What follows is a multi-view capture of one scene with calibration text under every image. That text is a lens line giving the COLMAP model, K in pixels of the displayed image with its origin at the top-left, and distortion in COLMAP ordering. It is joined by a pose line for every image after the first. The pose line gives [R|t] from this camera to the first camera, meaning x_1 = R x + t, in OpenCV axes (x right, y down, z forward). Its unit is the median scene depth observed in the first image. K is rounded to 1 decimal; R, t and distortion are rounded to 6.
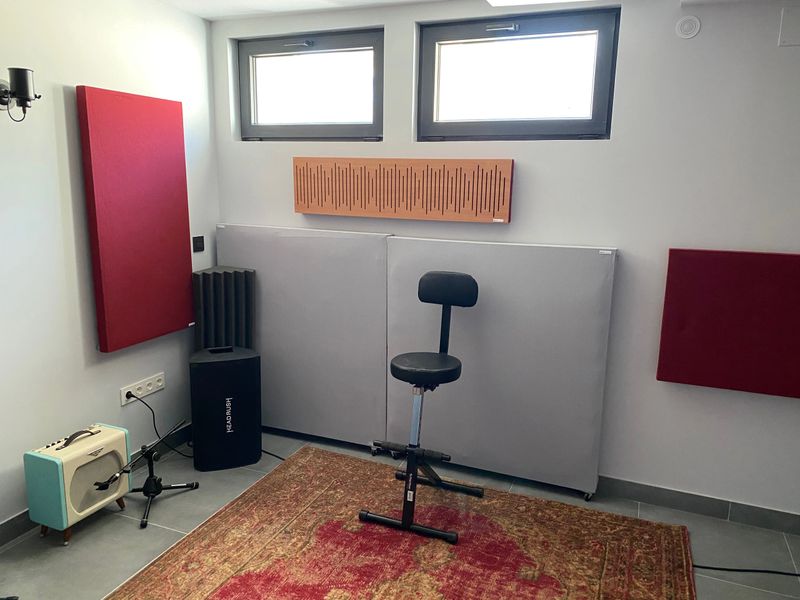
lens RADIAL K [[604.9, 0, 391.6], [0, 604.9, 293.6], [0, 0, 1]] dist [0.016275, -0.002777]
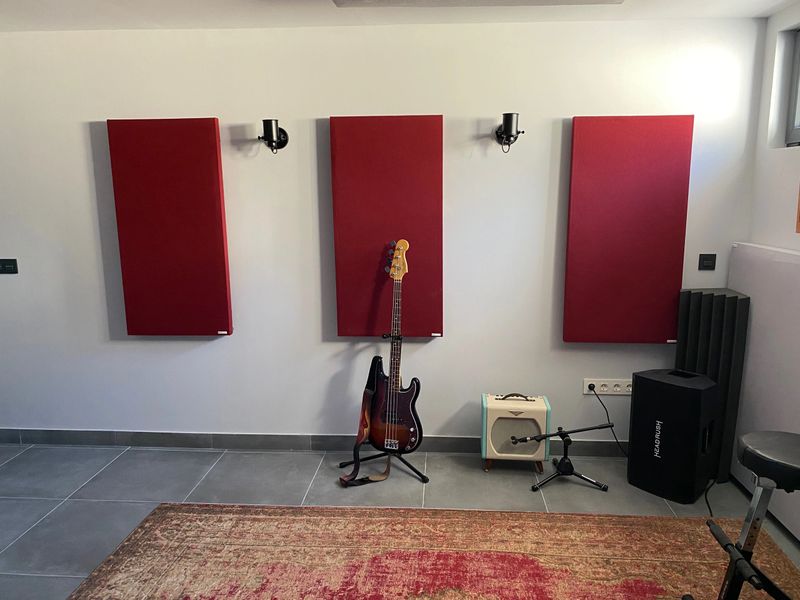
lens RADIAL K [[606.3, 0, 405.1], [0, 606.3, 297.3], [0, 0, 1]] dist [0.004930, -0.003197]
pose [[0.325132, 0.151765, -0.933411, 0.506365], [-0.169978, 0.980342, 0.100188, -0.051430], [0.930267, 0.126085, 0.344537, 0.295981]]
